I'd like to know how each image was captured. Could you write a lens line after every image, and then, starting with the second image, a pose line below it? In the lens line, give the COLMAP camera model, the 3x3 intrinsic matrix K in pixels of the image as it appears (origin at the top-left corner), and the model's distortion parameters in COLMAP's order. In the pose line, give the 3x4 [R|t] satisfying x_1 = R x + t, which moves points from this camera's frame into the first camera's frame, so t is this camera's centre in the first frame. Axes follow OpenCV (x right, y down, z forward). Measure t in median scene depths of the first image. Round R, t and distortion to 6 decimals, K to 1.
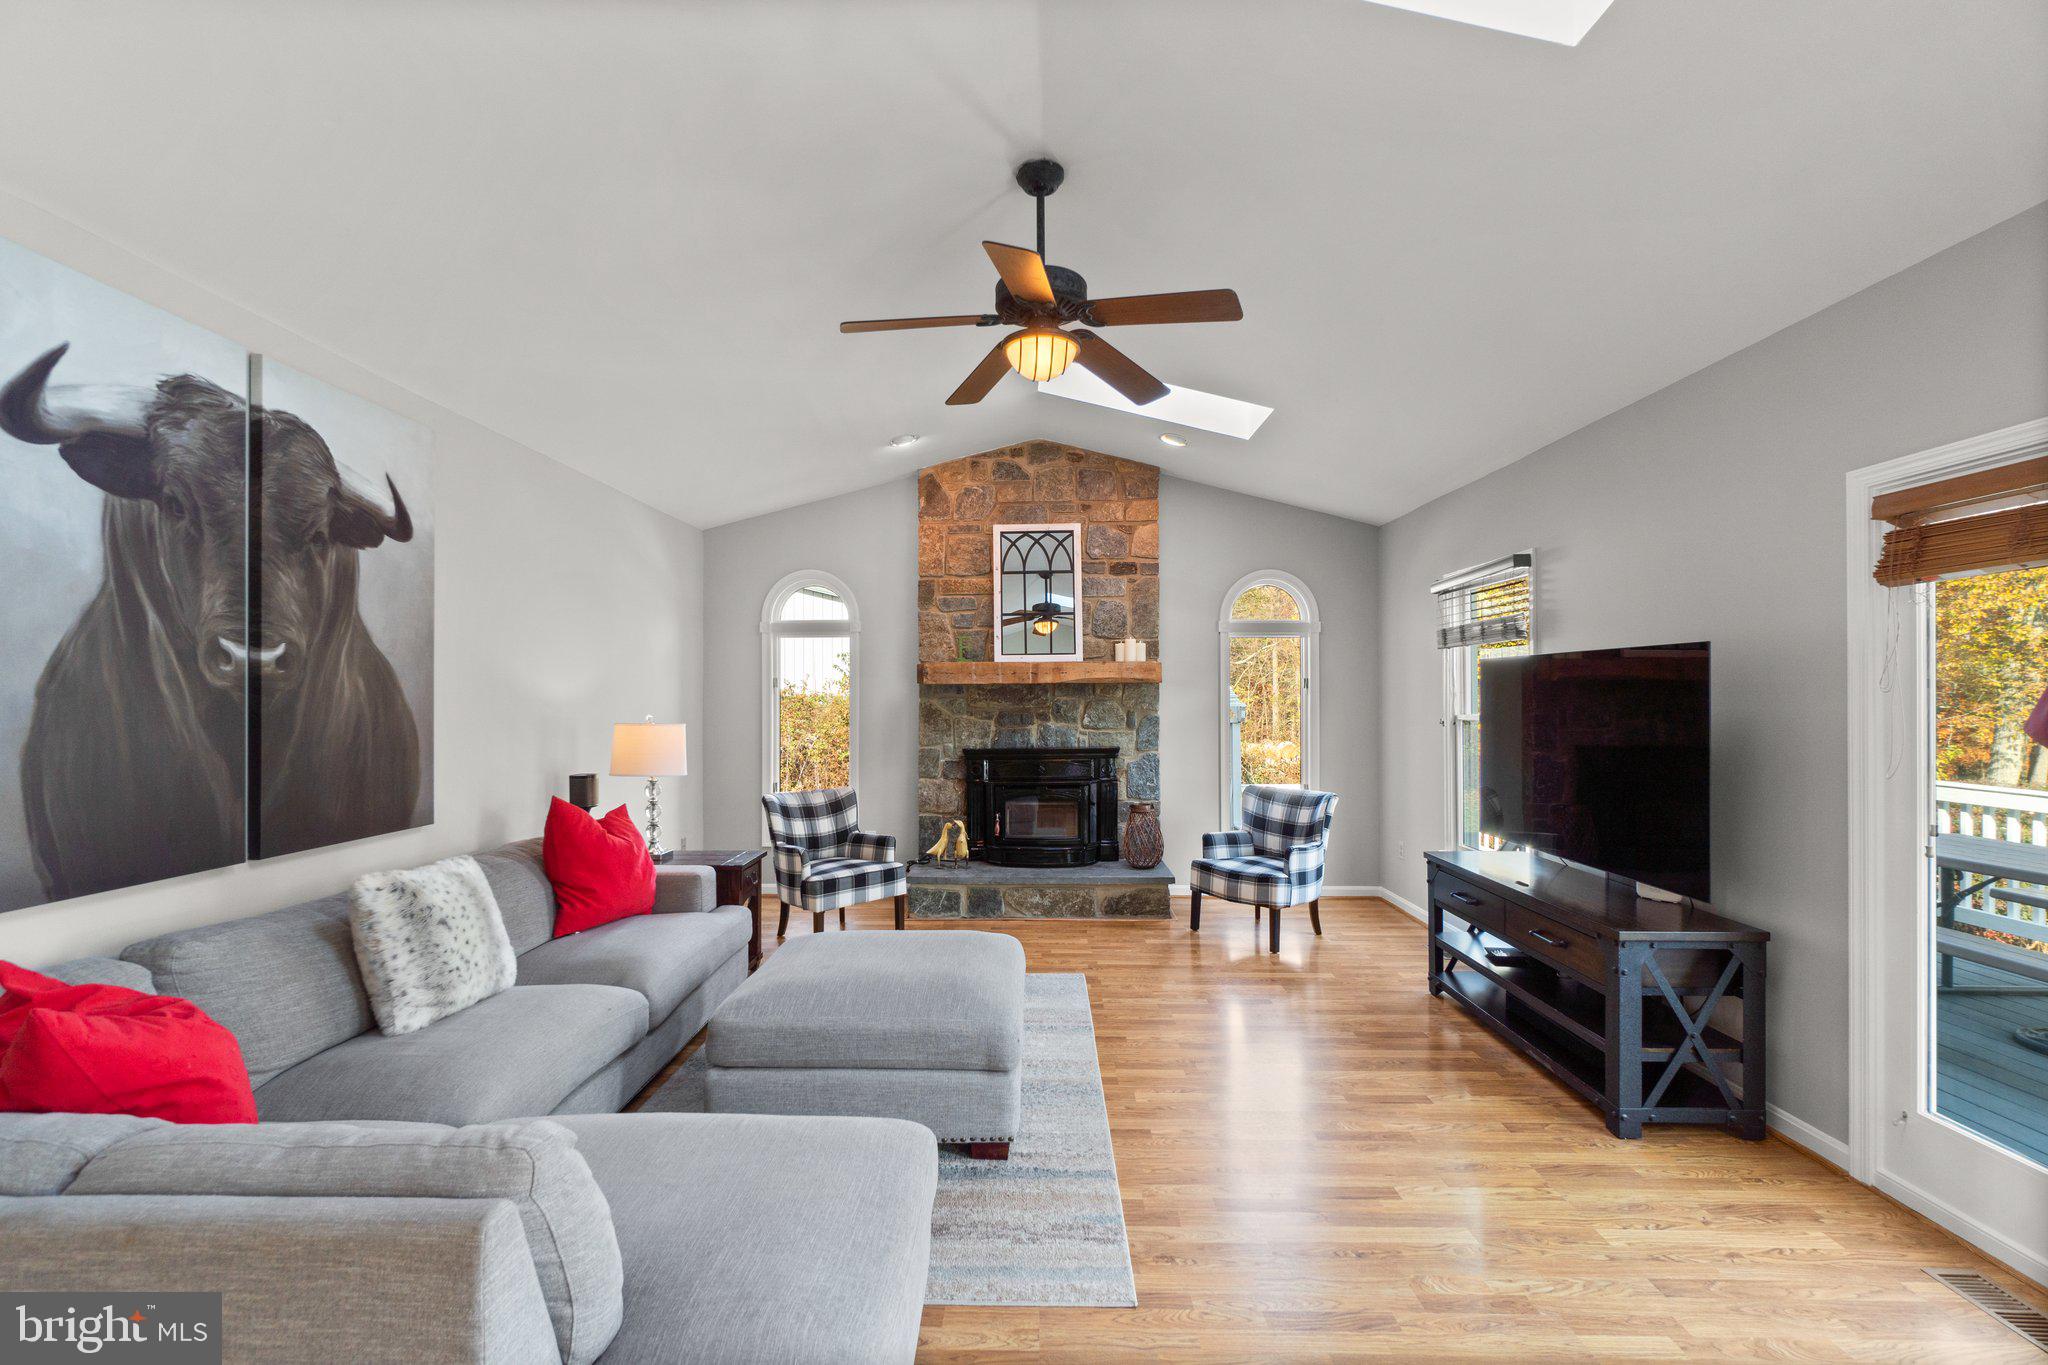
lens RADIAL K [[876.5, 0, 1018.1], [0, 876.5, 685.8], [0, 0, 1]] dist [-0.001471, -0.000359]
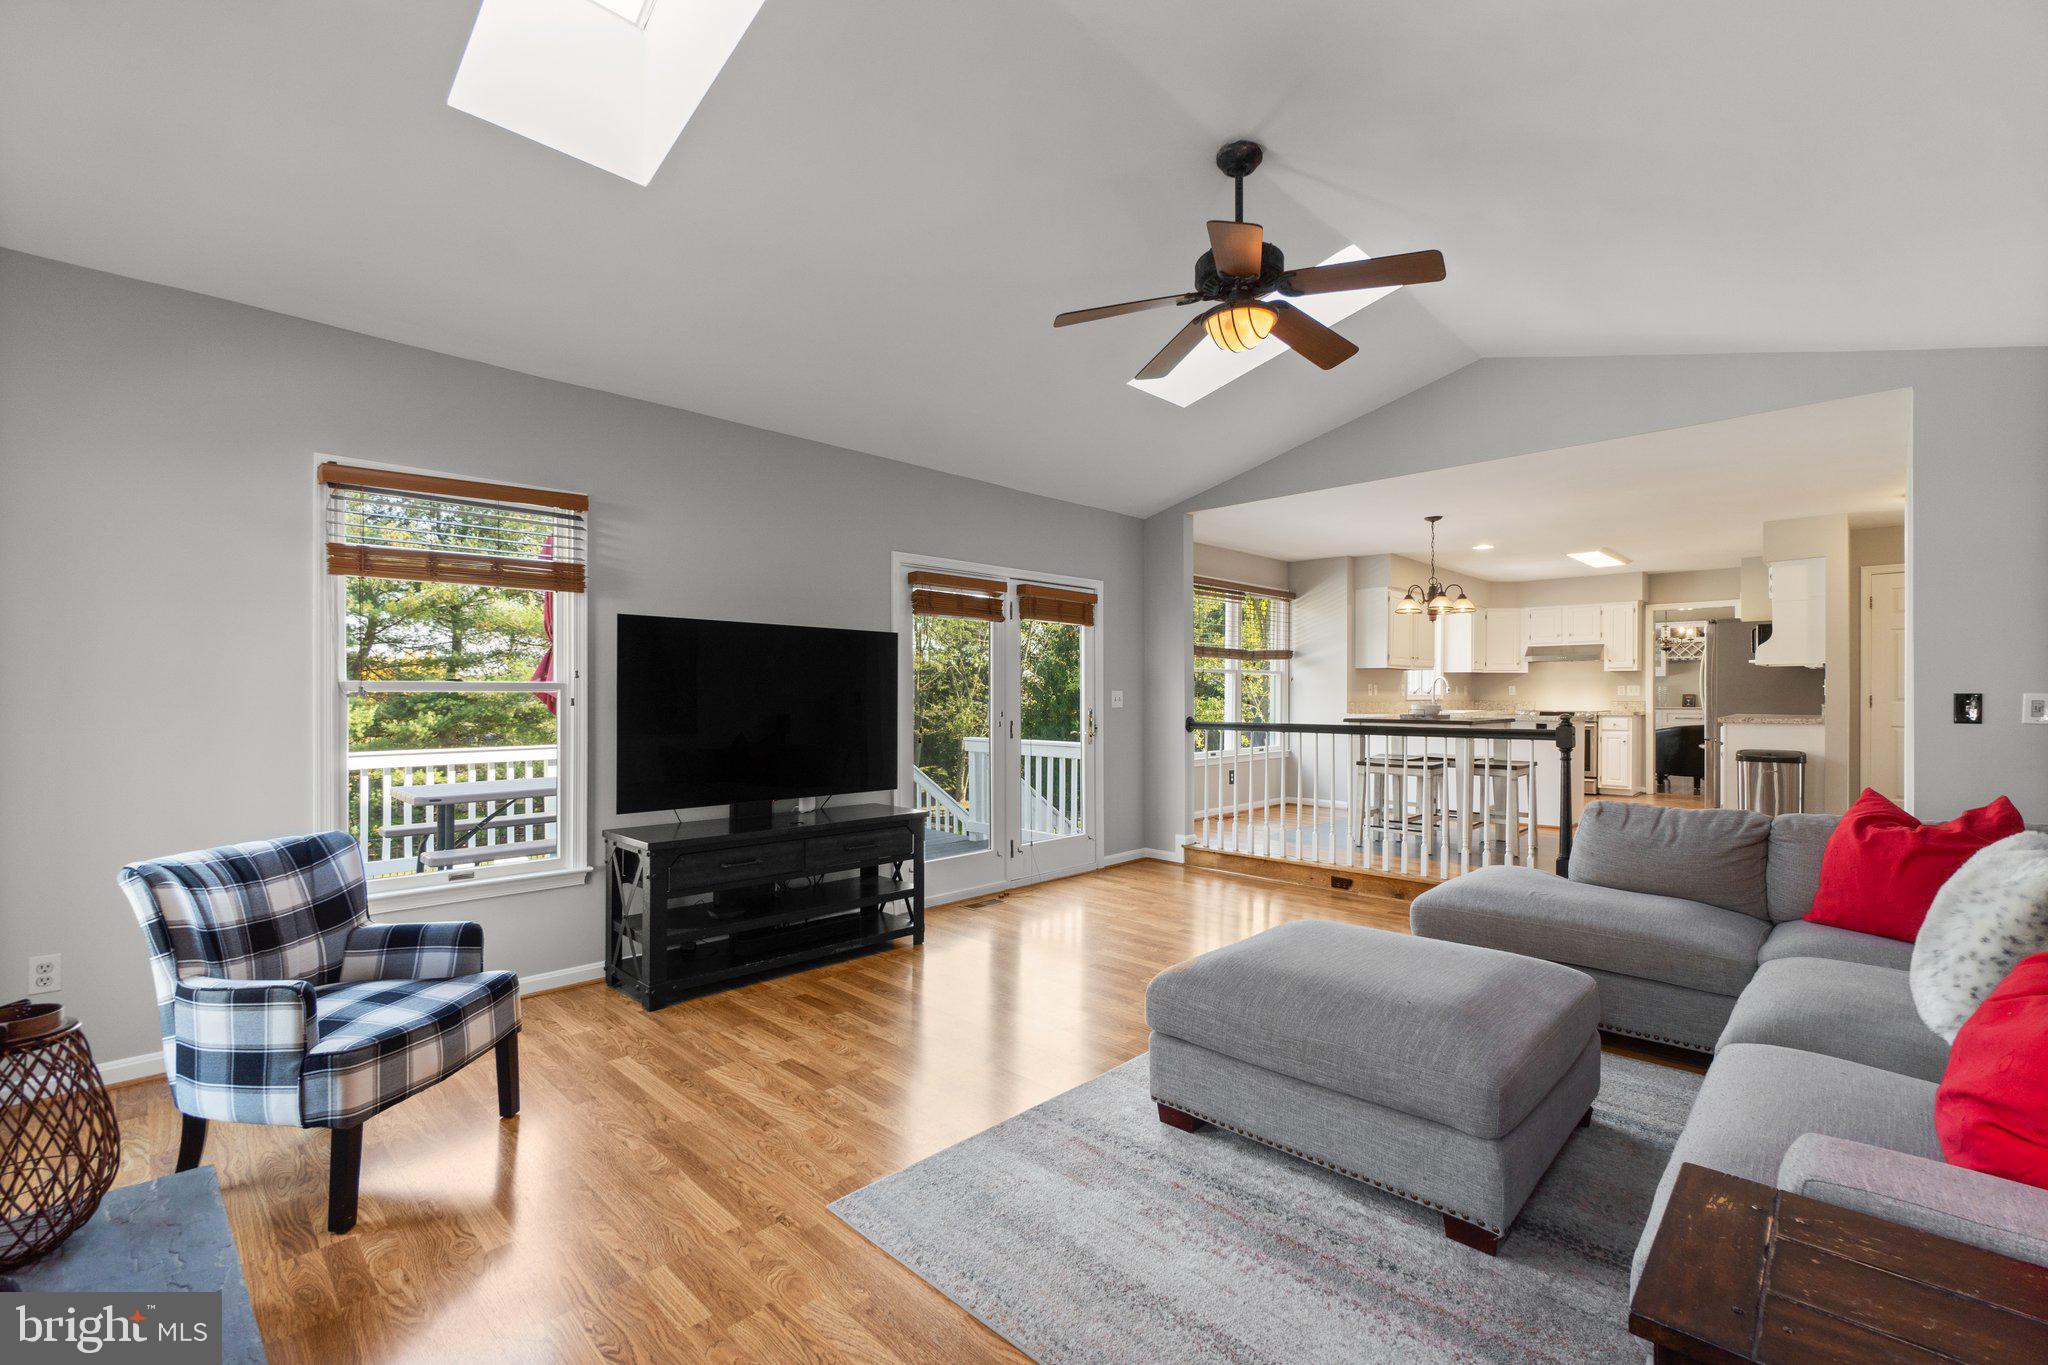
lens RADIAL K [[891.0, 0, 1017.8], [0, 891.0, 690.8], [0, 0, 1]] dist [0.002507, 0.000240]
pose [[-0.732206, 0.005597, 0.681060, -0.278453], [-0.008405, 0.999816, -0.017253, 0.044043], [-0.681031, -0.018357, -0.732024, 1.062104]]
